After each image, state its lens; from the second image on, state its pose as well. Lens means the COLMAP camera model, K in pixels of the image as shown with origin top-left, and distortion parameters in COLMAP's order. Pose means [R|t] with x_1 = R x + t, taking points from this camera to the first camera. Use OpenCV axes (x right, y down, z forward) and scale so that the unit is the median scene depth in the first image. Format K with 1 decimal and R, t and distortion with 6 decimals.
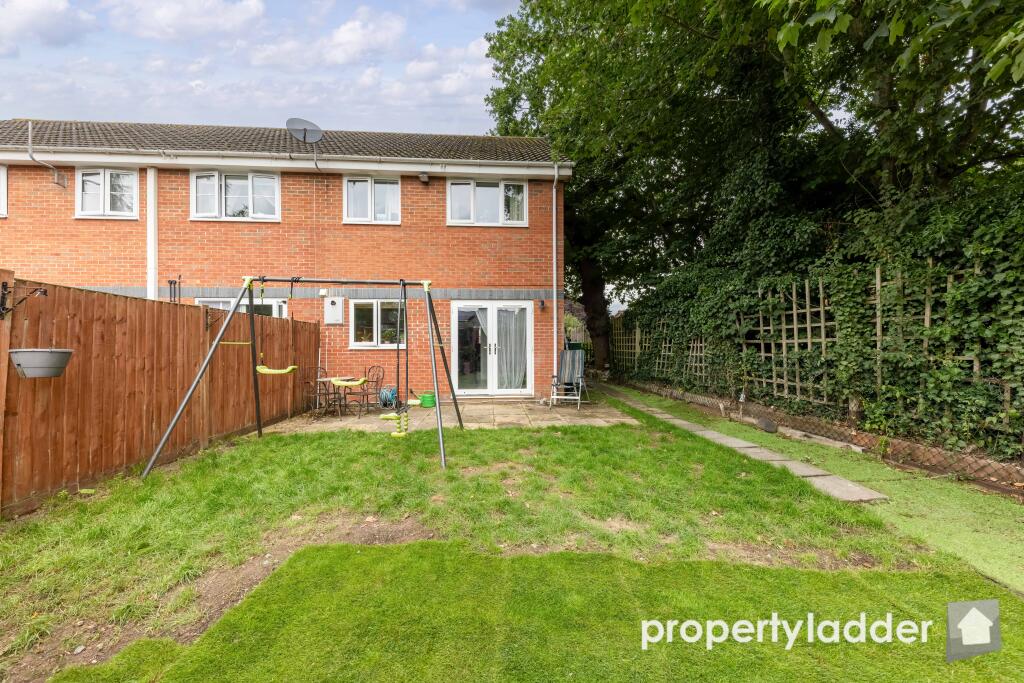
lens RADIAL K [[354.9, 0, 515.2], [0, 354.9, 342.5], [0, 0, 1]] dist [0.011356, -0.004009]
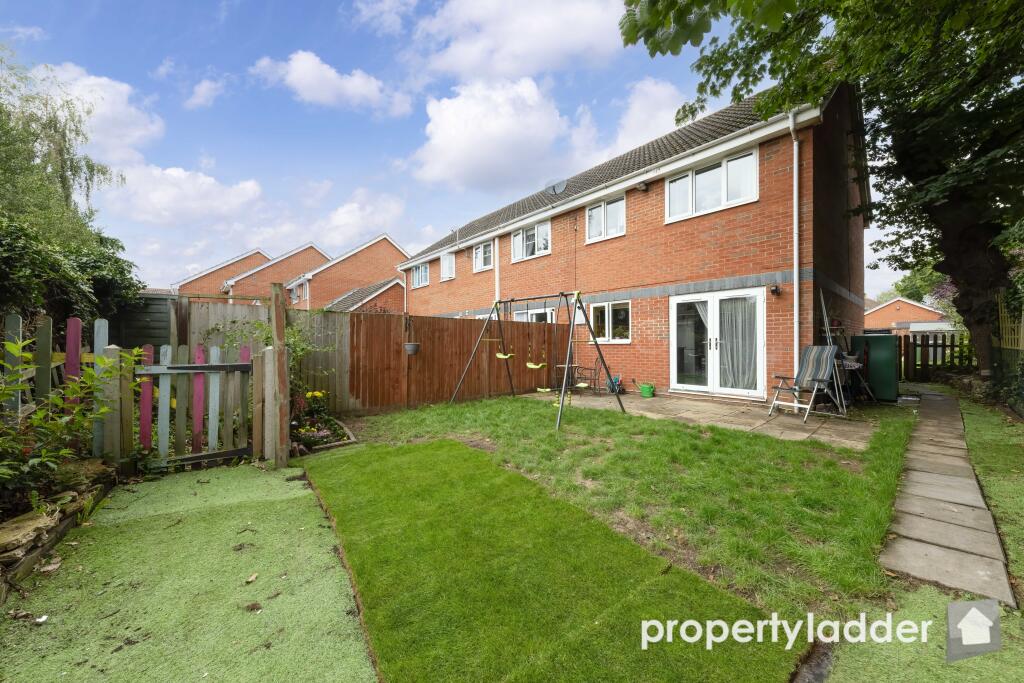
lens RADIAL K [[354.9, 0, 515.2], [0, 354.9, 342.5], [0, 0, 1]] dist [0.011356, -0.004009]
pose [[0.618222, 0.000857, -0.786003, 0.359388], [0.011173, 0.999889, 0.009879, -0.000457], [0.785924, -0.014889, 0.618144, 0.011560]]
